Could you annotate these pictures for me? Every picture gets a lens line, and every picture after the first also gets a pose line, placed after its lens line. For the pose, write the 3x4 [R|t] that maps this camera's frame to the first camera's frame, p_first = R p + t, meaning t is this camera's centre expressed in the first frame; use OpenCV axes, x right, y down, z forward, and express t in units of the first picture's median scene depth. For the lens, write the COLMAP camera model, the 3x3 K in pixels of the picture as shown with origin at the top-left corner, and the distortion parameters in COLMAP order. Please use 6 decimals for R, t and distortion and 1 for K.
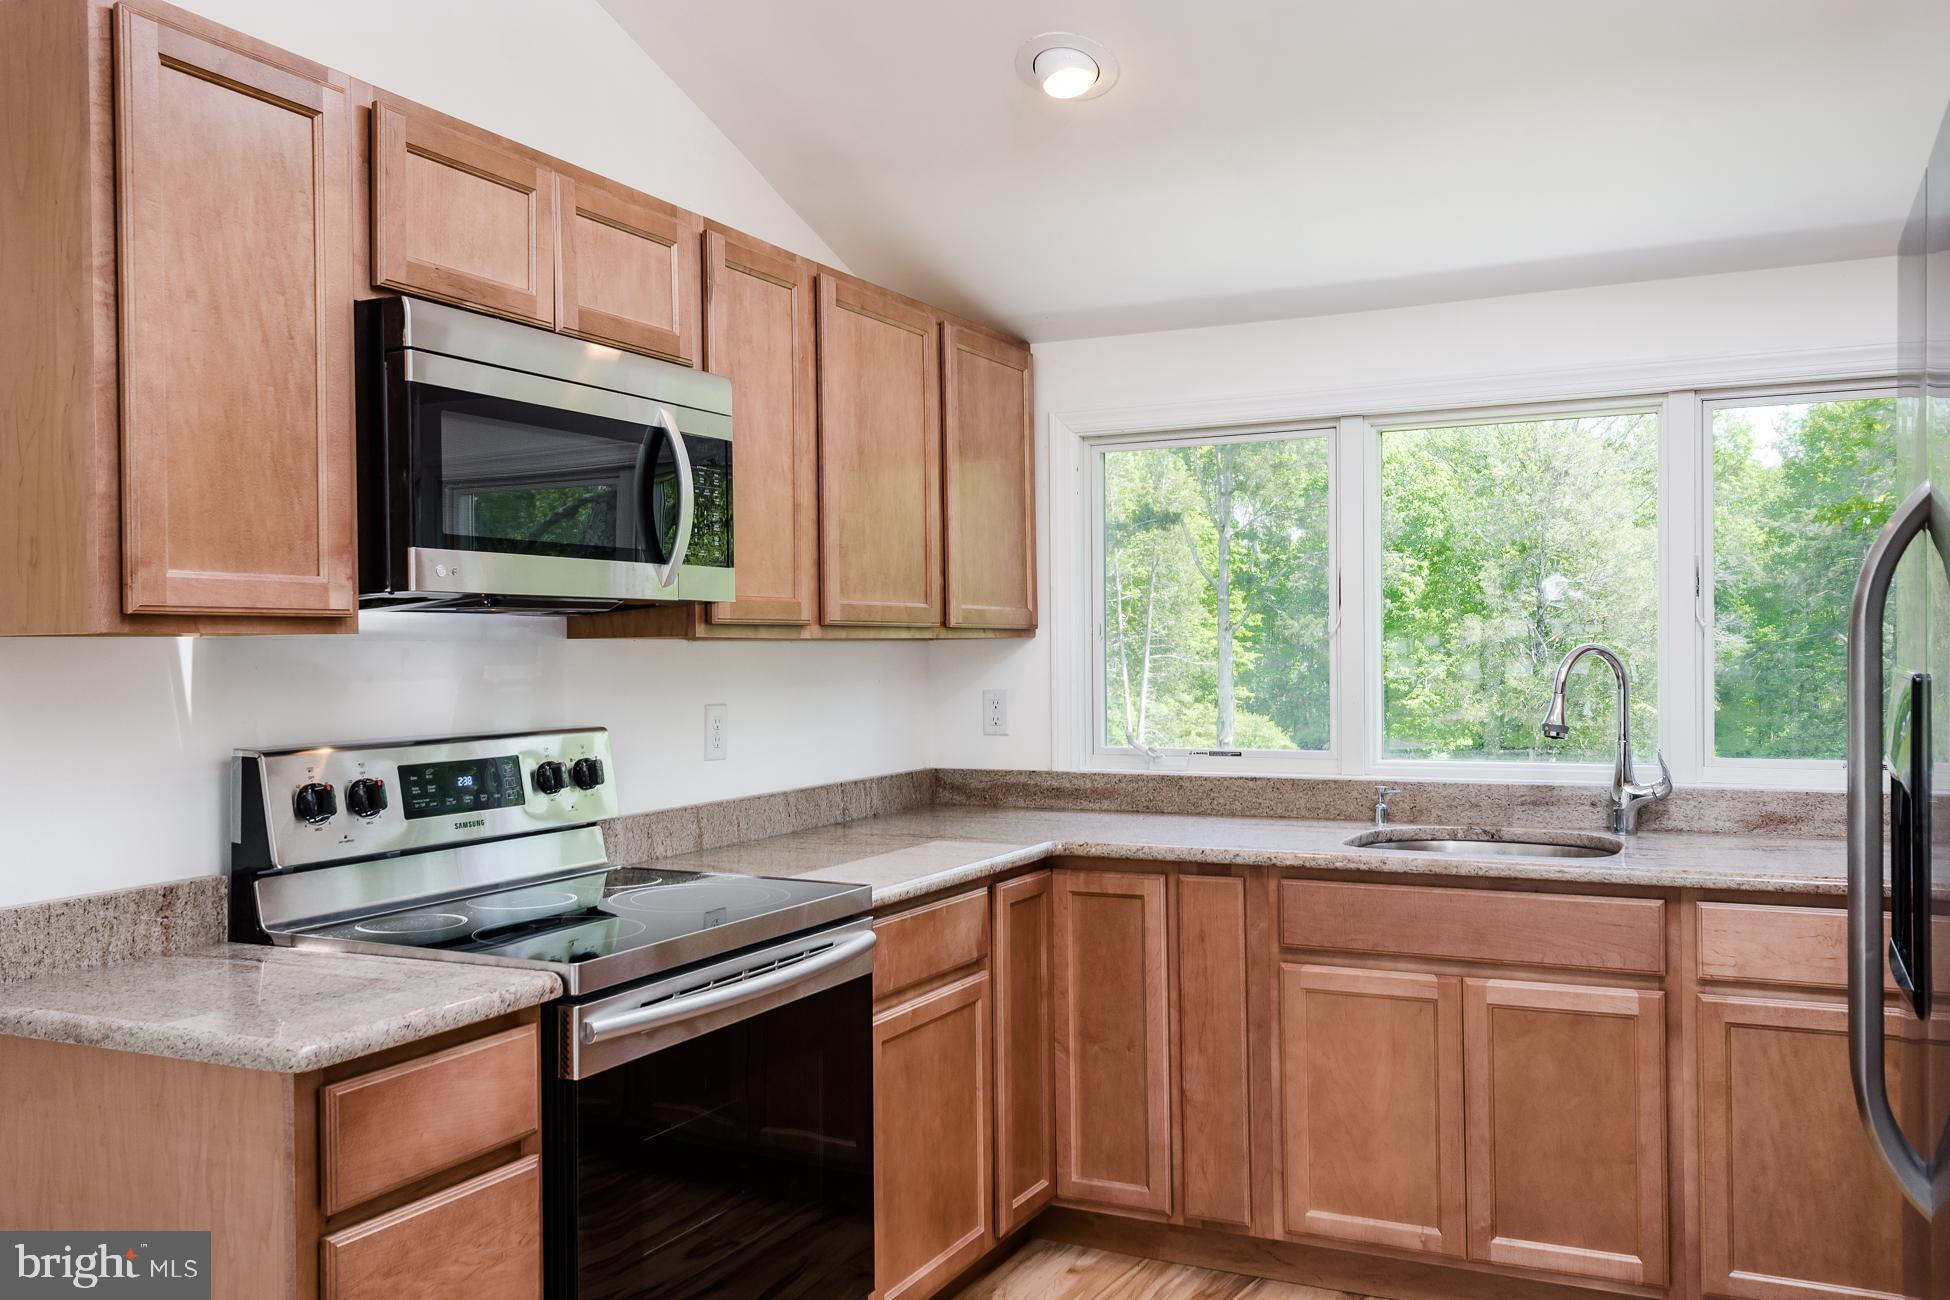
lens RADIAL K [[1594.1, 0, 996.1], [0, 1594.1, 665.5], [0, 0, 1]] dist [0.026516, -0.012897]
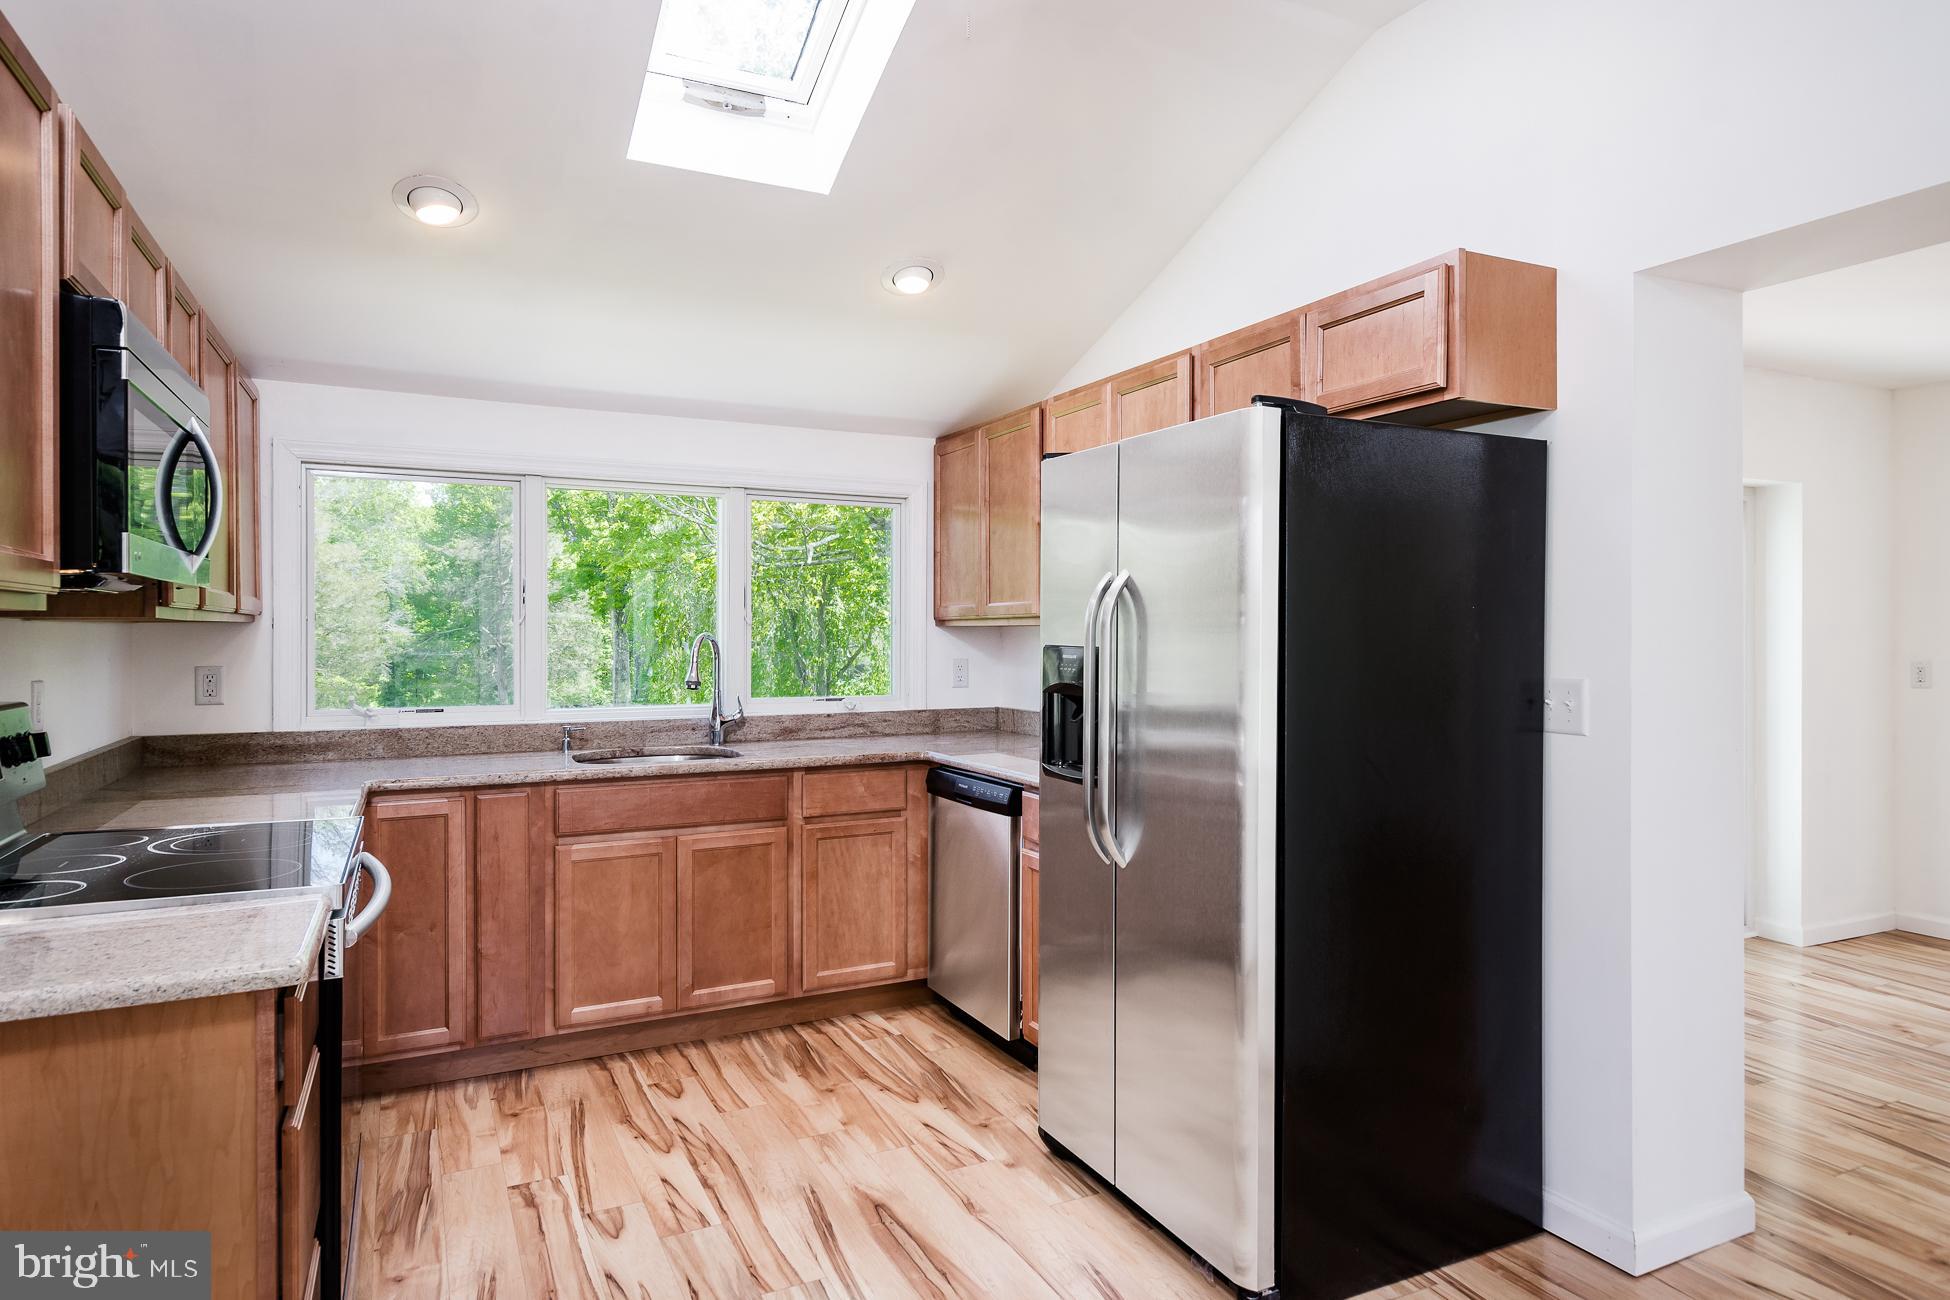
lens RADIAL K [[1123.9, 0, 999.2], [0, 1123.9, 635.8], [0, 0, 1]] dist [0.020048, -0.001499]
pose [[0.608110, 0.008229, 0.793810, -0.396567], [0.000970, 0.999938, -0.011109, 0.003440], [-0.793852, 0.007526, 0.608064, 0.038260]]
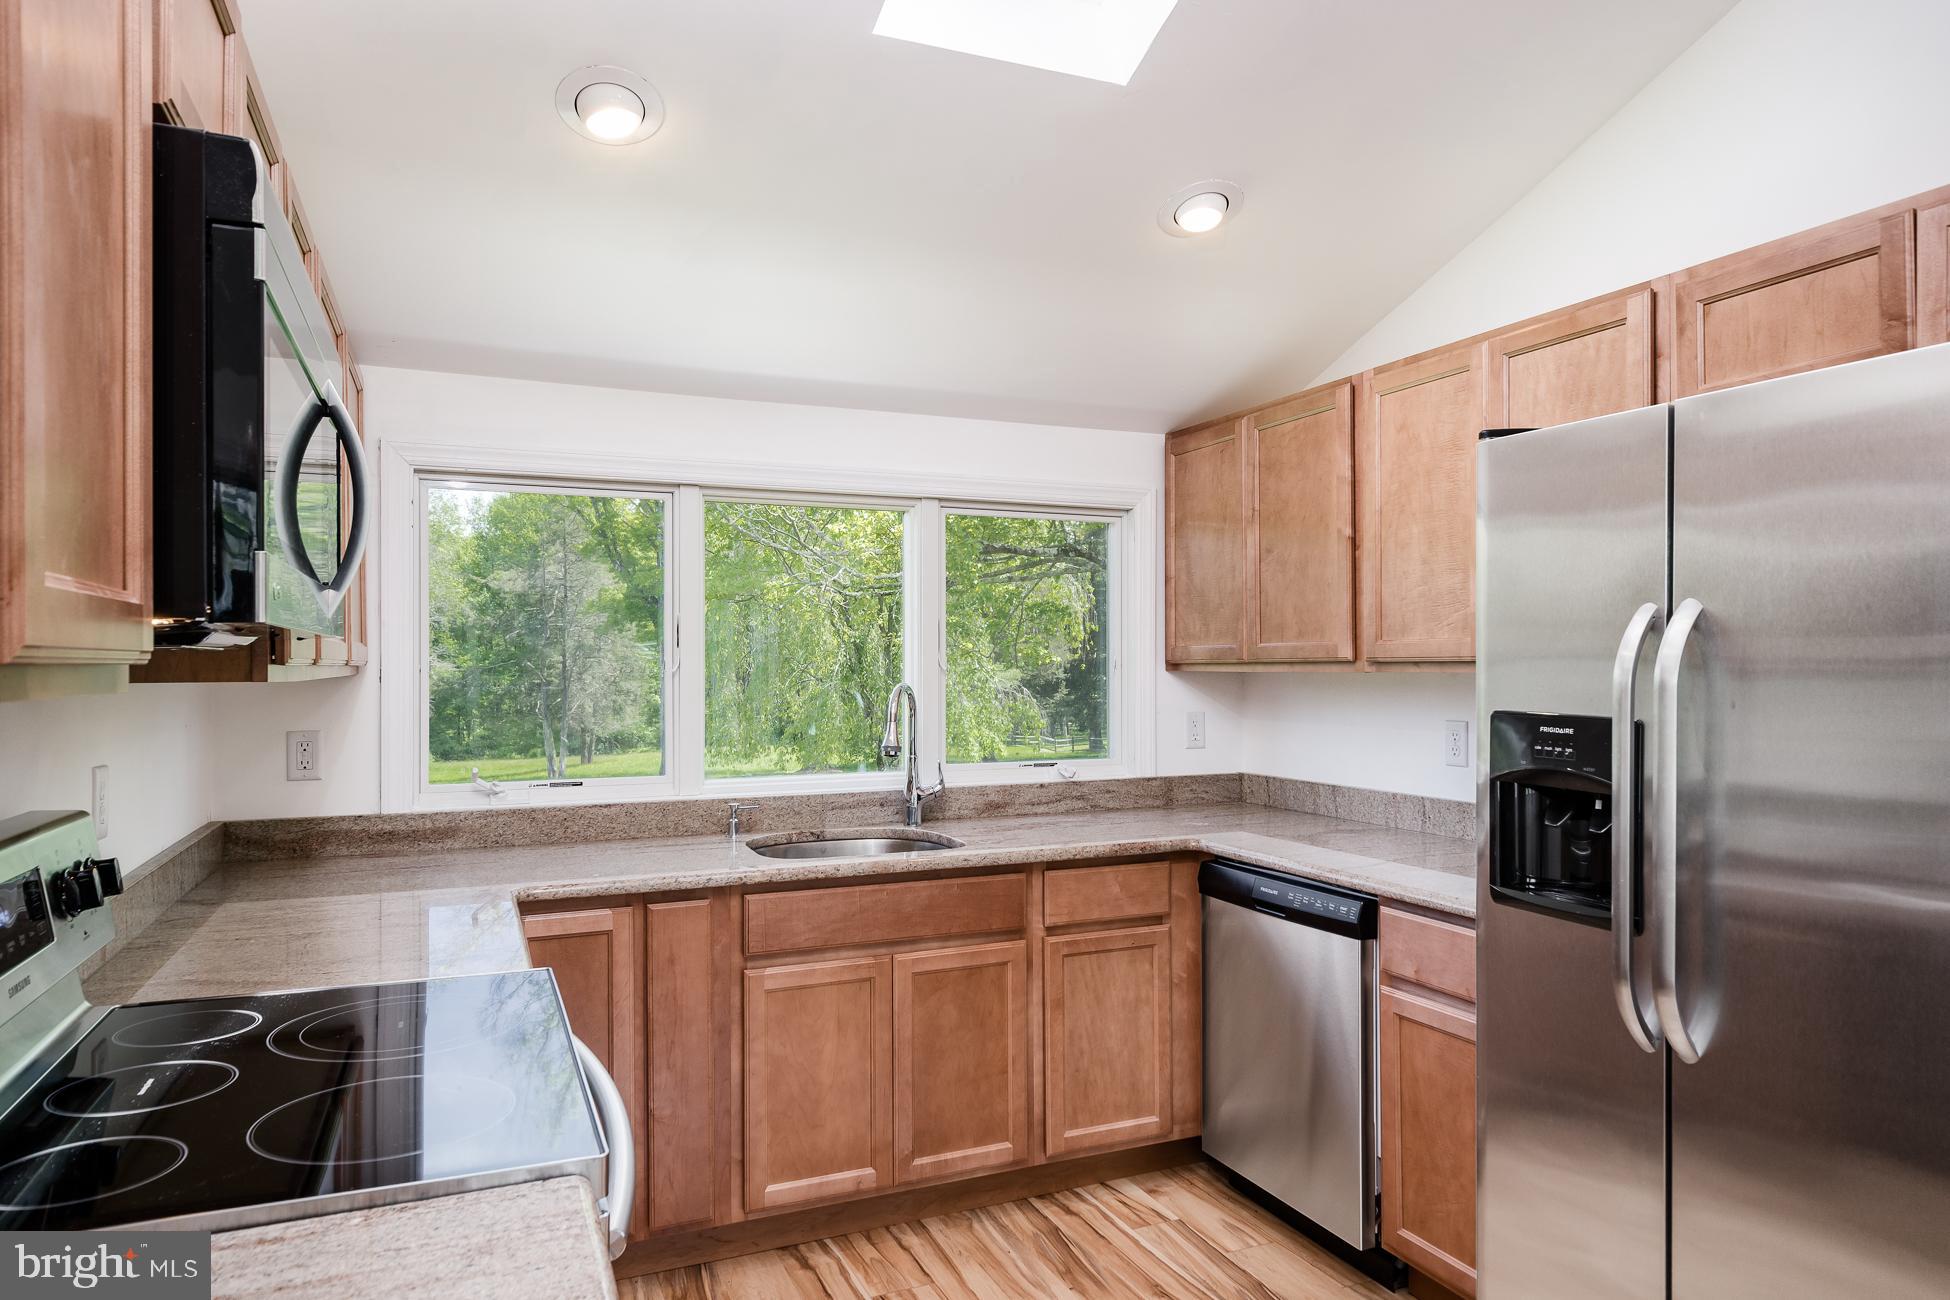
lens RADIAL K [[1203.7, 0, 984.5], [0, 1203.7, 663.4], [0, 0, 1]] dist [0.022165, -0.000769]
pose [[0.659457, 0.009330, 0.751685, -0.341879], [0.003613, 0.999872, -0.015581, -0.014477], [-0.751734, 0.012991, 0.659339, 0.311559]]
